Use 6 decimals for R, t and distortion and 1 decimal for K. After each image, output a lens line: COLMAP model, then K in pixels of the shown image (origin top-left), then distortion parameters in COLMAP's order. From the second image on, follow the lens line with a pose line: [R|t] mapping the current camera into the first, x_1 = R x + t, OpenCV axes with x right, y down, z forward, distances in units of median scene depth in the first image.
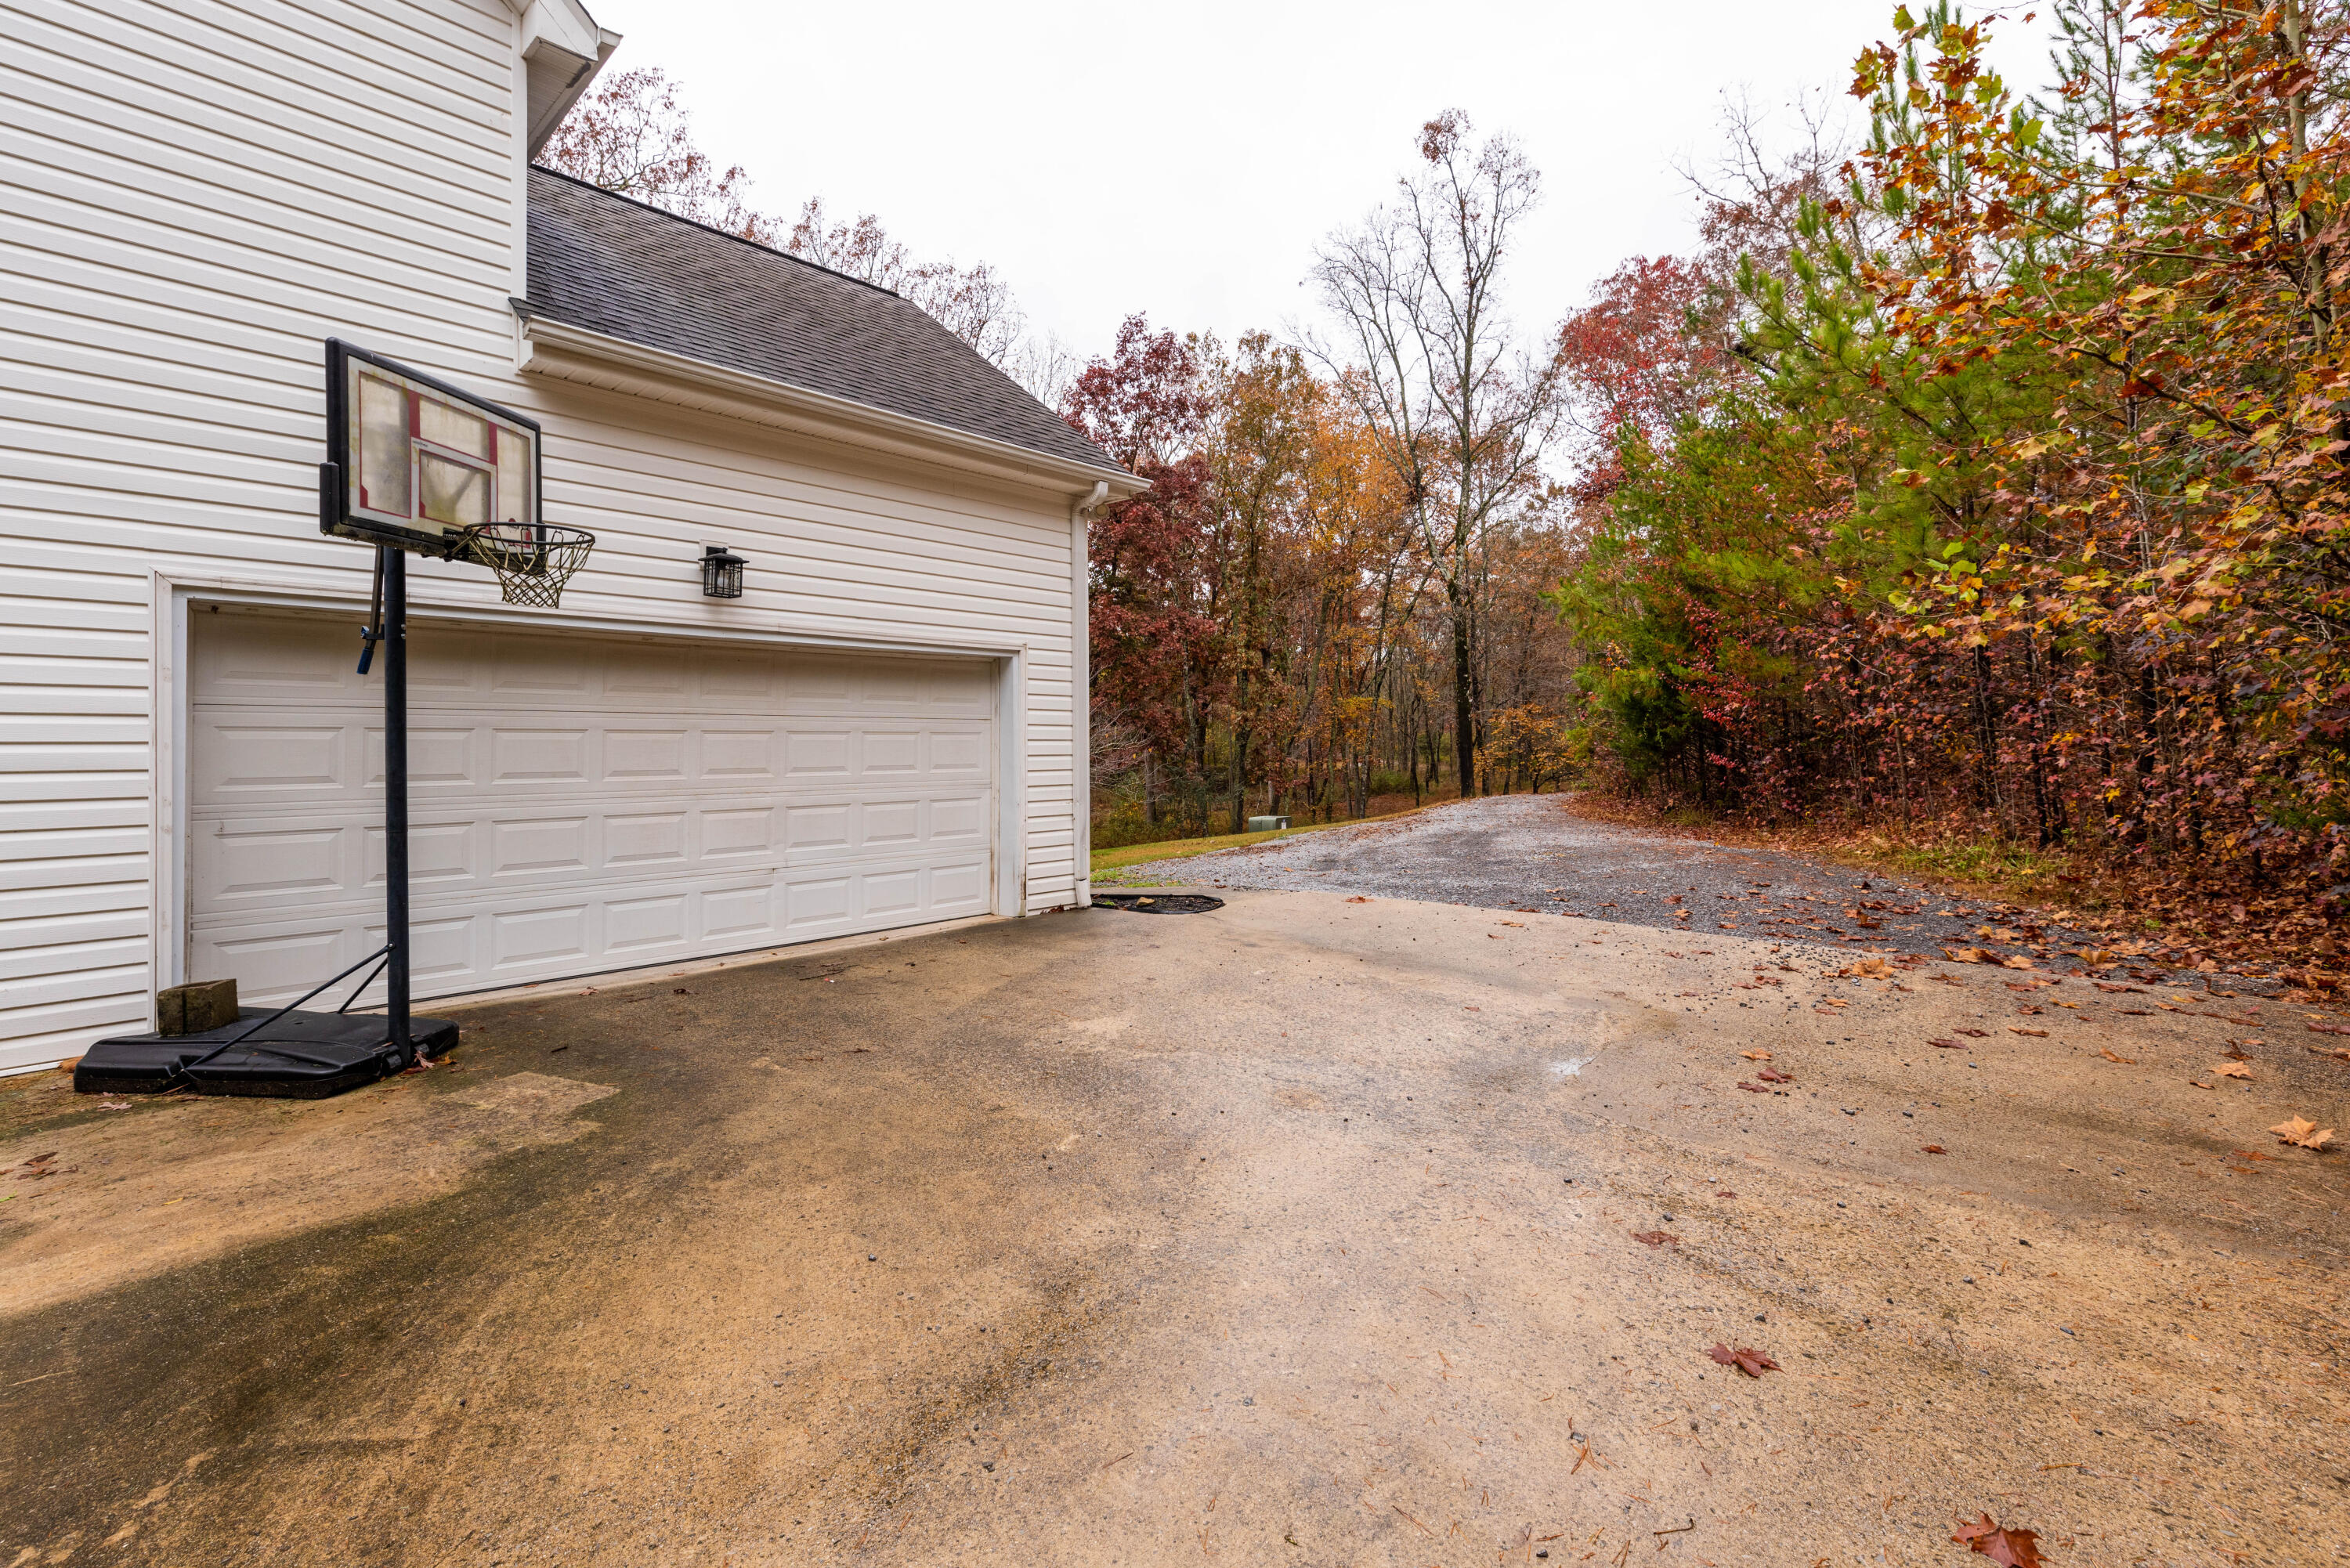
lens RADIAL K [[1007.0, 0, 1175.2], [0, 1007.0, 766.0], [0, 0, 1]] dist [0.010275, -0.005482]
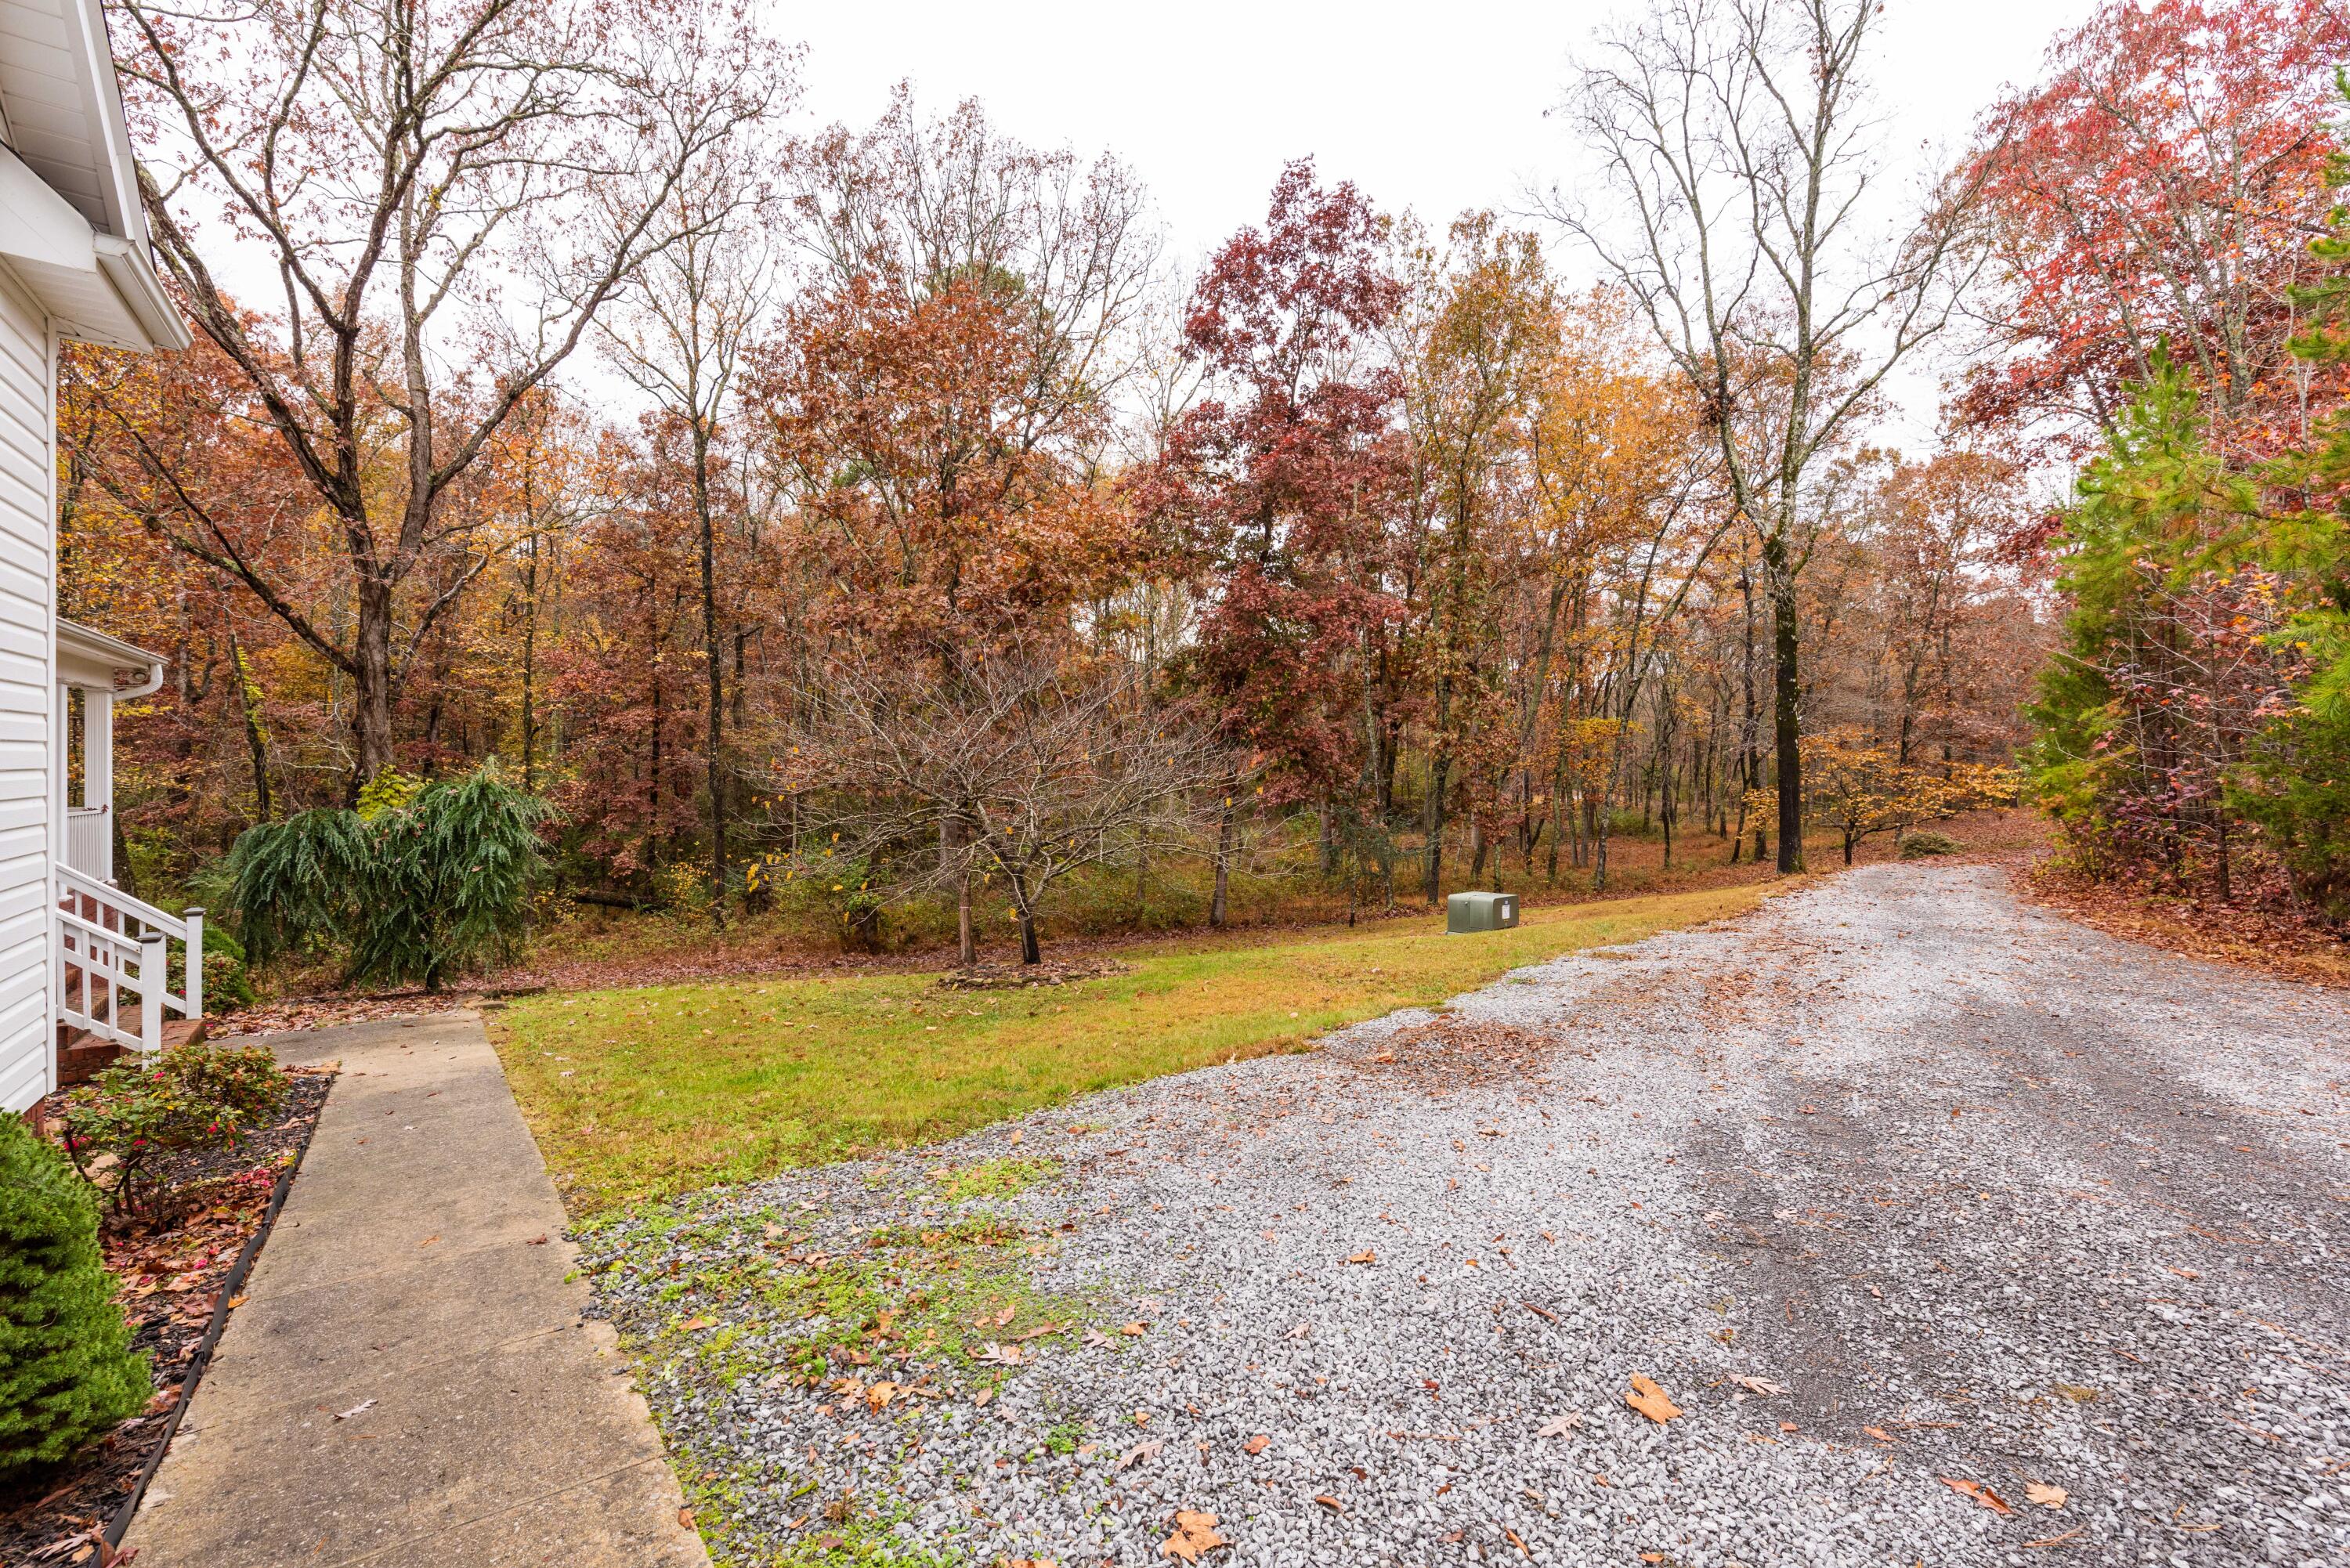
lens RADIAL K [[1007.0, 0, 1175.1], [0, 1007.0, 791.5], [0, 0, 1]] dist [0.010275, -0.005482]
pose [[0.981649, 0.023246, -0.189275, 0.017367], [-0.023379, 0.999726, 0.001532, -0.008508], [0.189258, 0.002921, 0.981923, 0.273565]]
